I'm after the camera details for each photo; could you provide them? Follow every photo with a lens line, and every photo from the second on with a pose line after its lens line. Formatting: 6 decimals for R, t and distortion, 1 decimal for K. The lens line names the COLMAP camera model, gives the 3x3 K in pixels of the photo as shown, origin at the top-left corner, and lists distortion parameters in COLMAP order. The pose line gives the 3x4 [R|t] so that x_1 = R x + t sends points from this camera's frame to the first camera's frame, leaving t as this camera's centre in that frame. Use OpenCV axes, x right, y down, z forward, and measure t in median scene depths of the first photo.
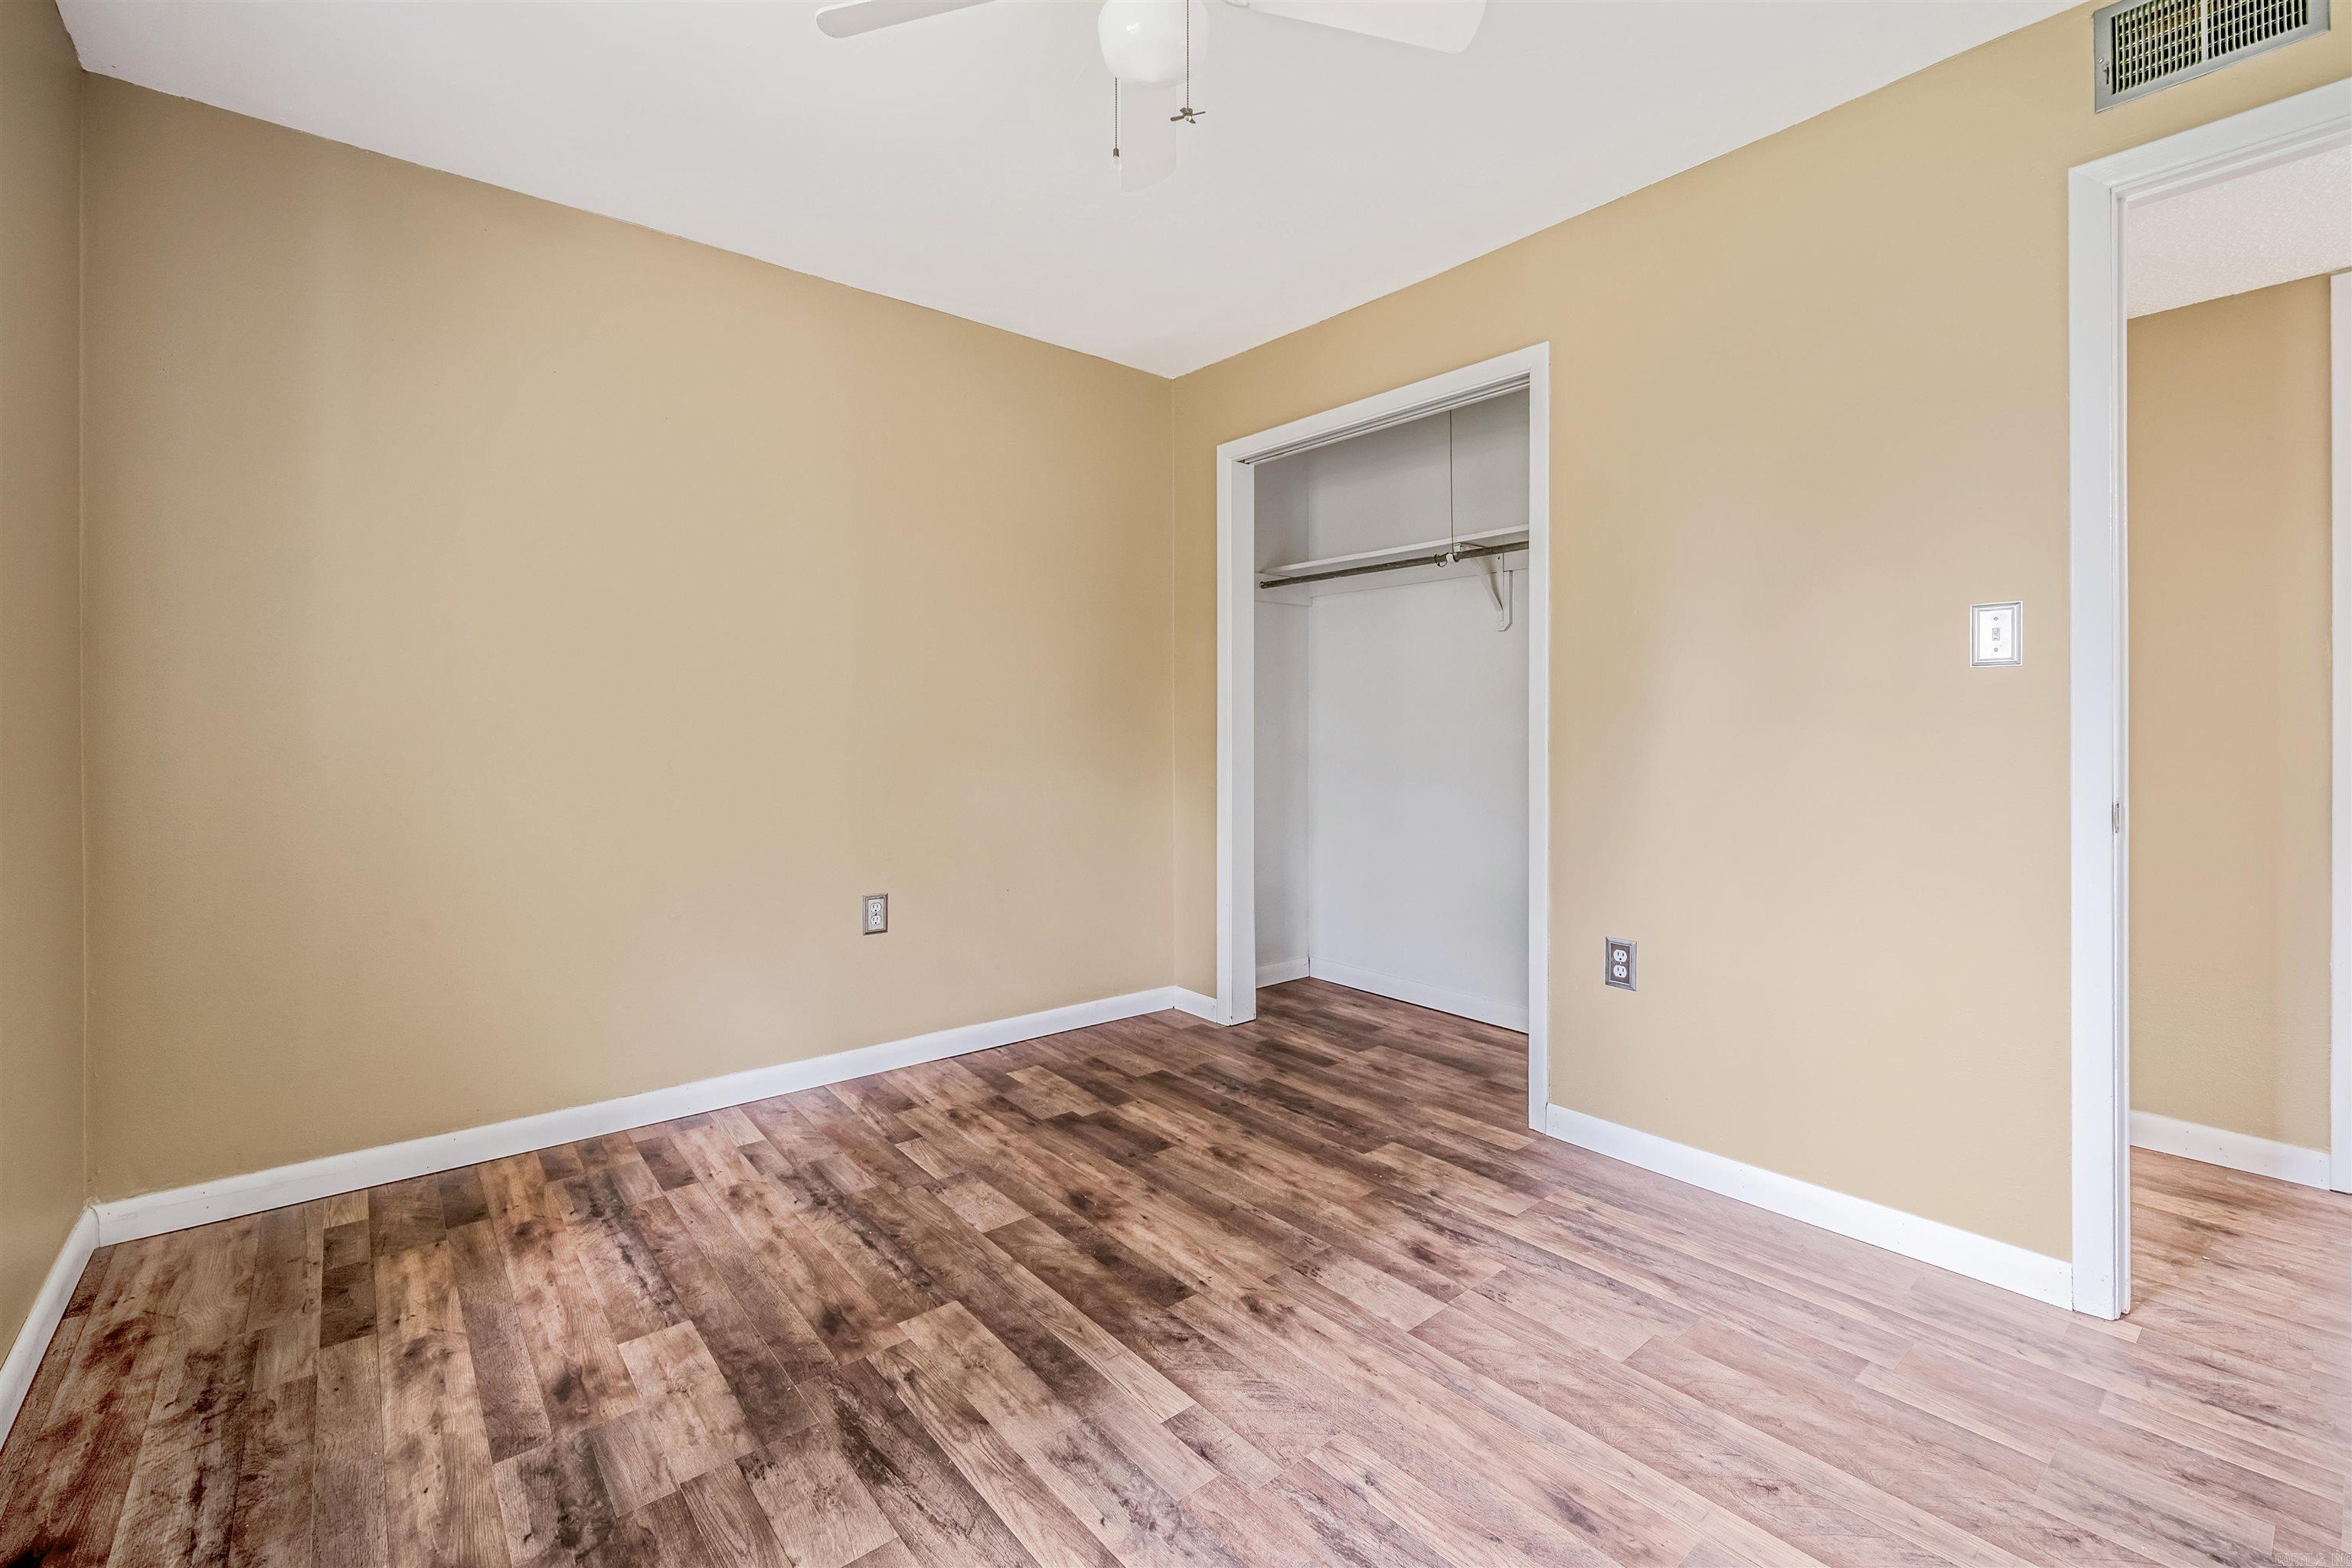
lens RADIAL K [[1001.4, 0, 1169.5], [0, 1001.4, 754.2], [0, 0, 1]] dist [-0.006064, 0.000091]
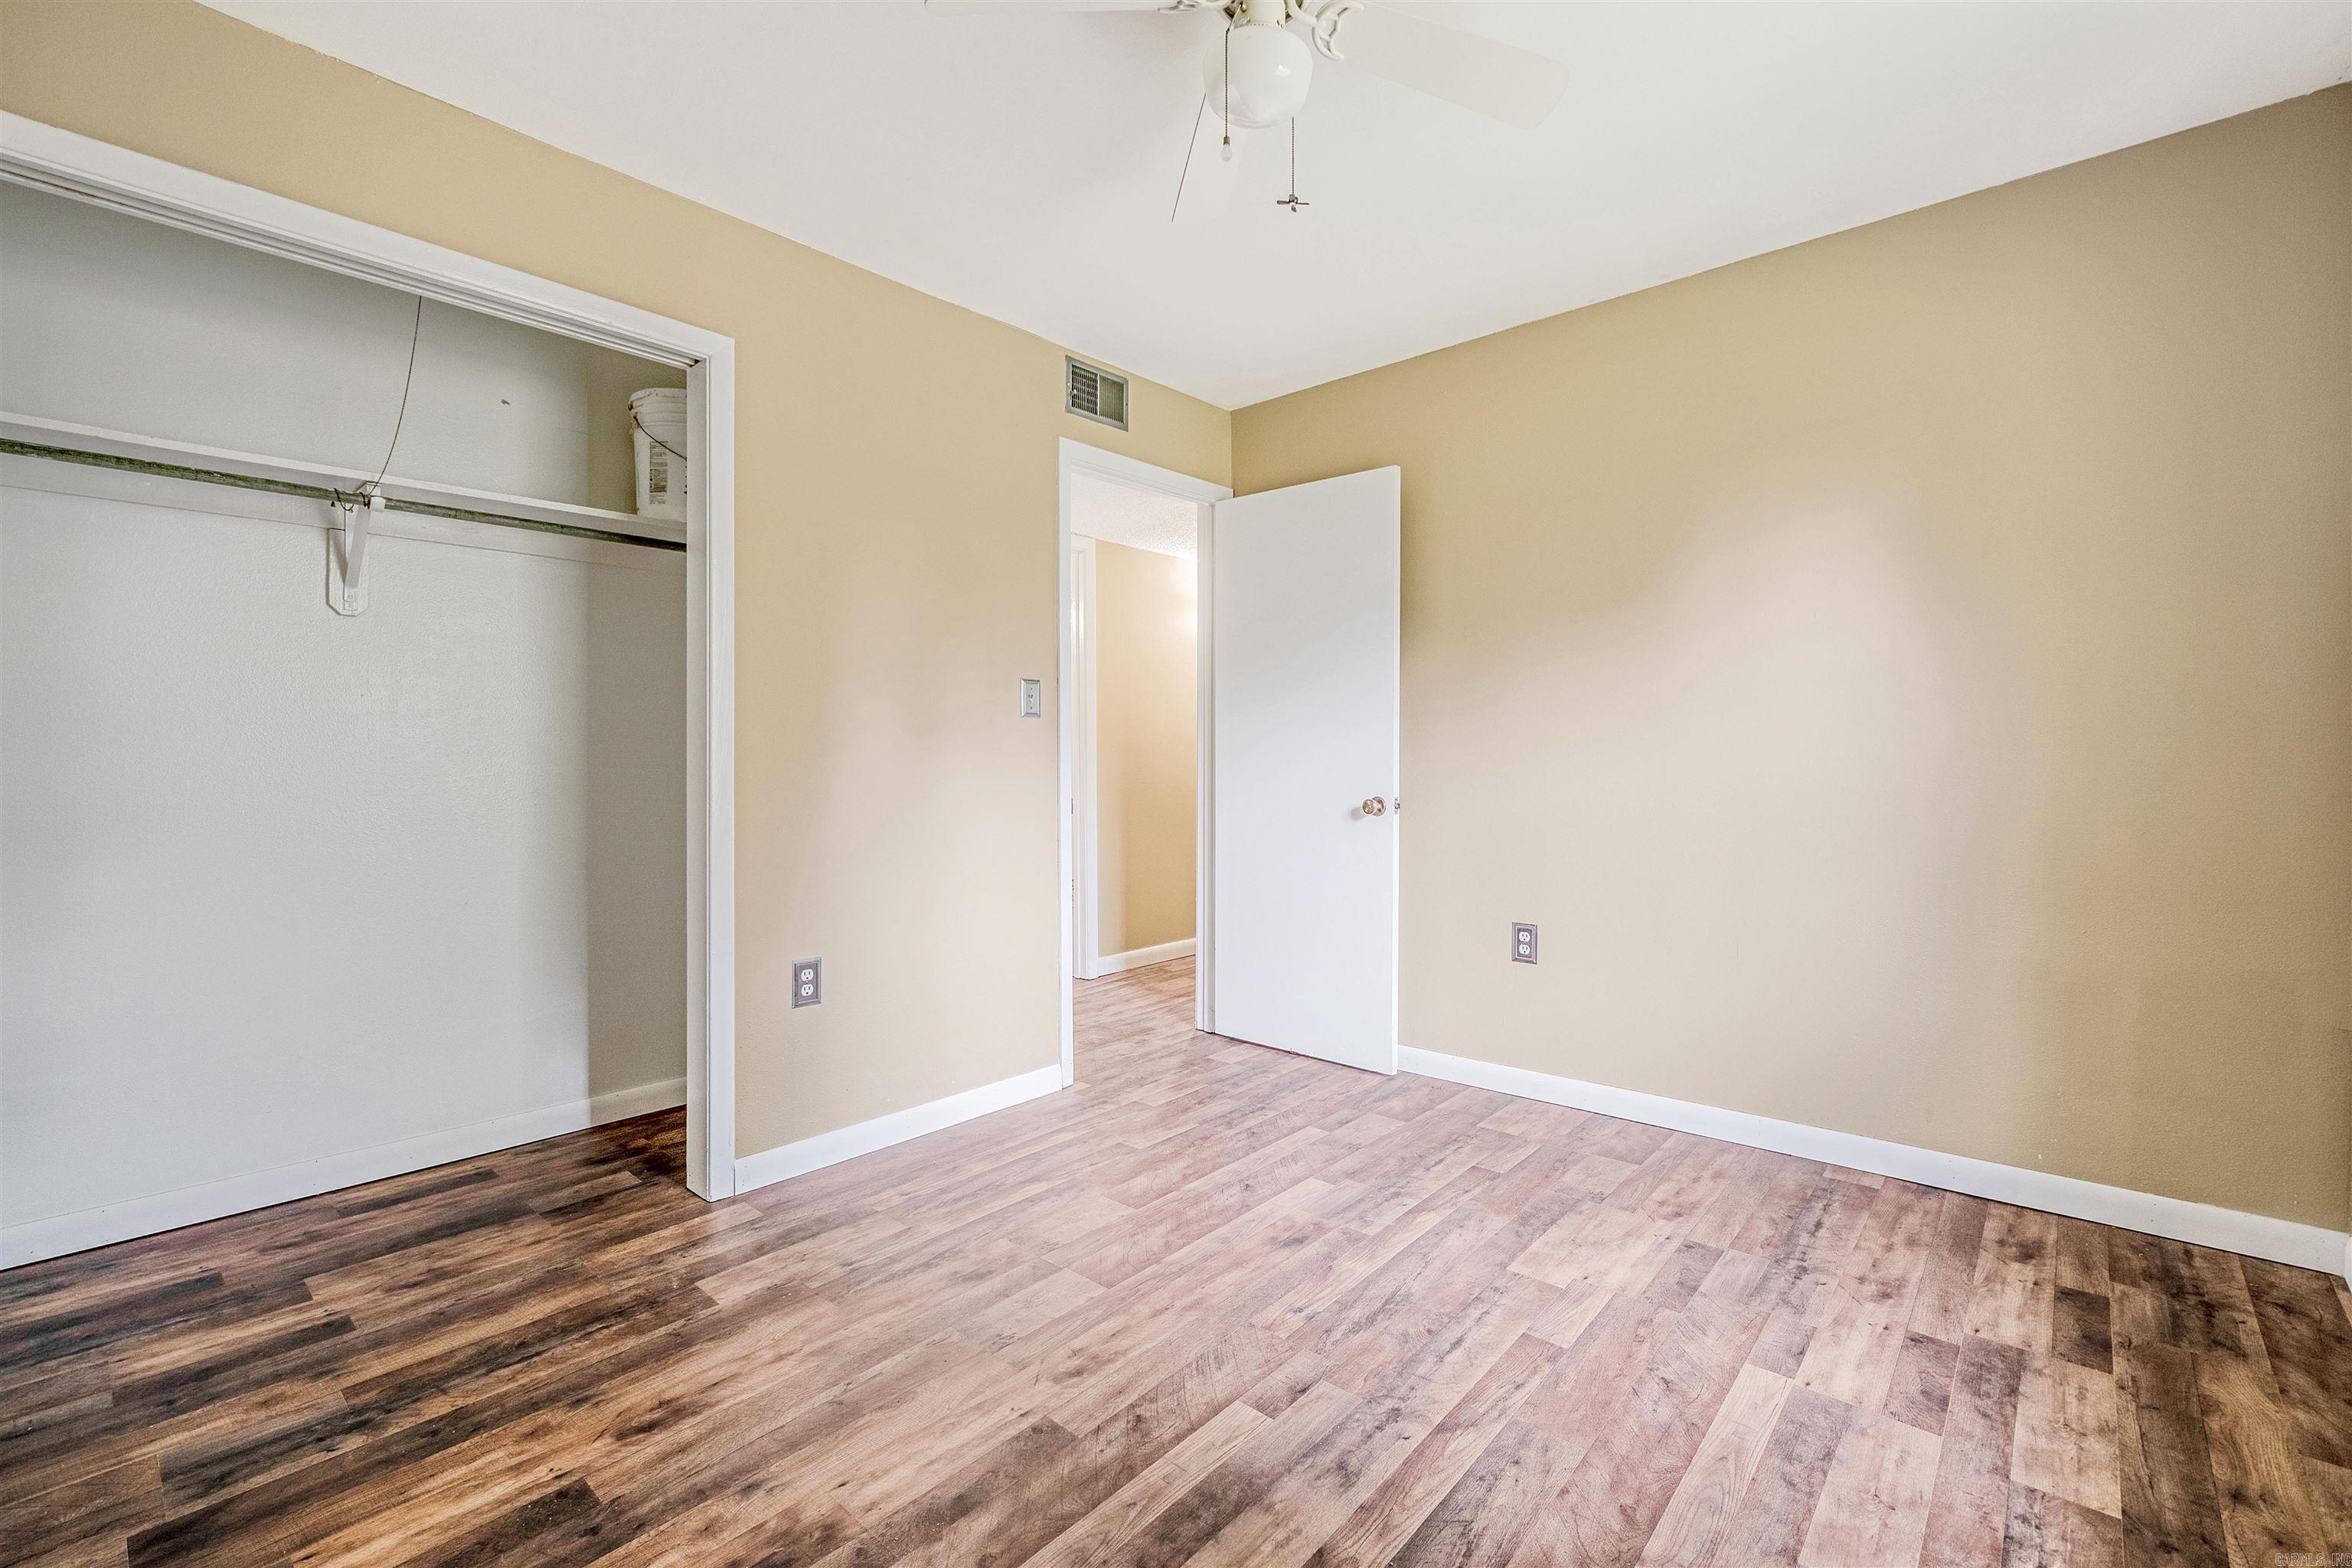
lens RADIAL K [[1015.8, 0, 1170.8], [0, 1015.8, 776.4], [0, 0, 1]] dist [-0.005145, -0.000235]
pose [[-0.153842, -0.013353, 0.988005, -0.750917], [0.025838, 0.999512, 0.017532, -0.014732], [-0.987758, 0.028225, -0.153422, 0.914209]]
